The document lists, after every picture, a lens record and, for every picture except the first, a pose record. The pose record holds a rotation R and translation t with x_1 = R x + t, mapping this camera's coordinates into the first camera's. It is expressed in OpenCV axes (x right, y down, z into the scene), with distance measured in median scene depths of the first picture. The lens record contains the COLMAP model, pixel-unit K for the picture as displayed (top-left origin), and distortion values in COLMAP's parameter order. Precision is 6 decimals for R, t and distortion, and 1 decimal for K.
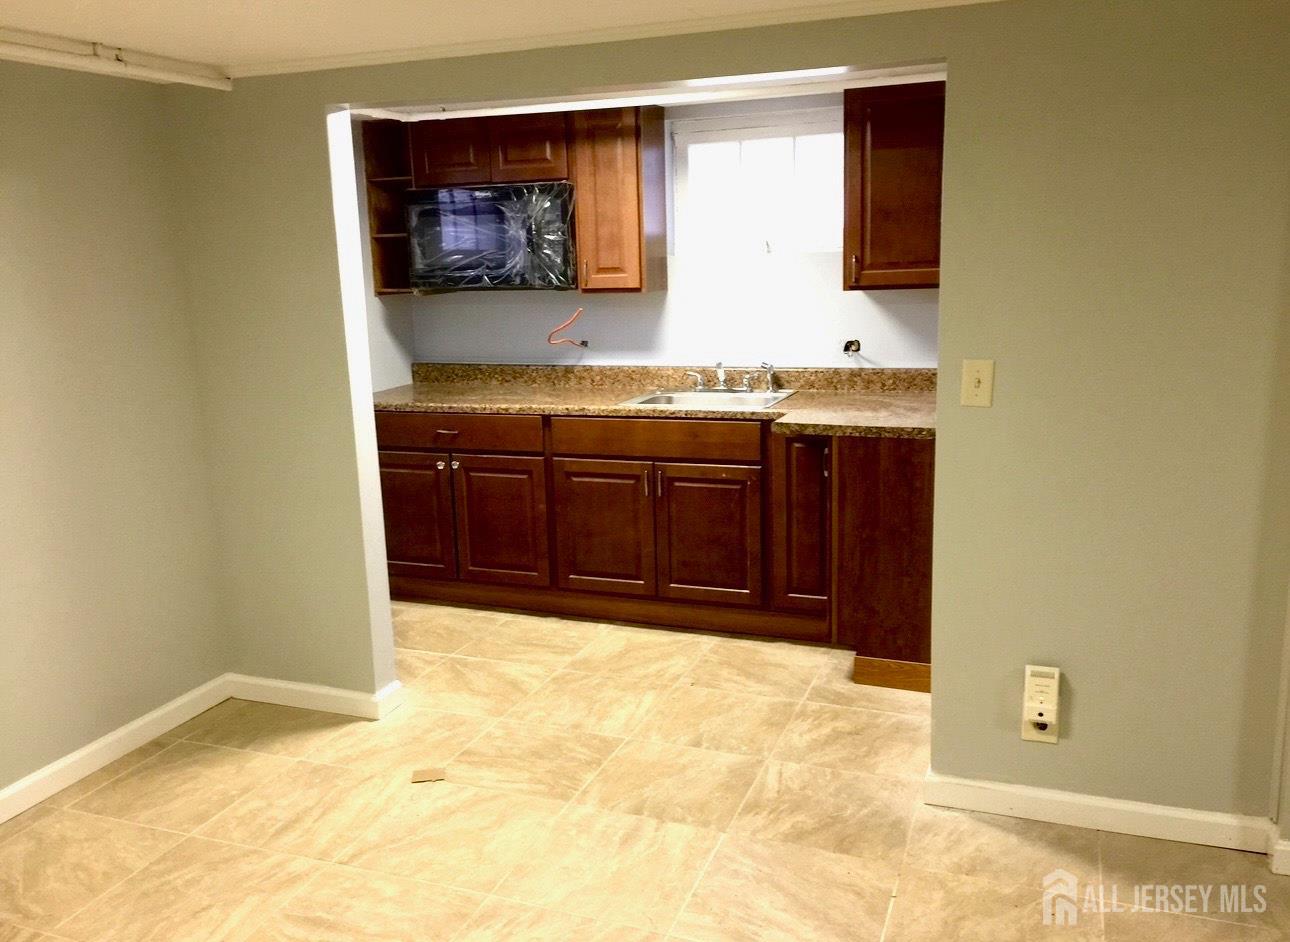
lens RADIAL K [[1101.9, 0, 637.6], [0, 1101.9, 467.3], [0, 0, 1]] dist [0.063458, -0.000298]
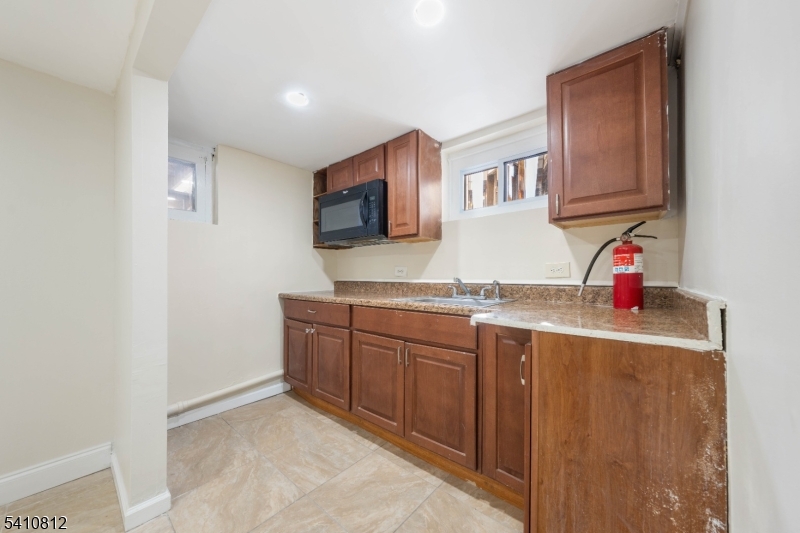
lens RADIAL K [[276.9, 0, 404.1], [0, 276.9, 275.0], [0, 0, 1]] dist [-0.011749, 0.000230]
pose [[0.944442, 0.025179, -0.327712, 0.129111], [-0.087547, 0.980312, -0.176987, -0.024718], [0.316804, 0.195844, 0.928052, 0.634703]]
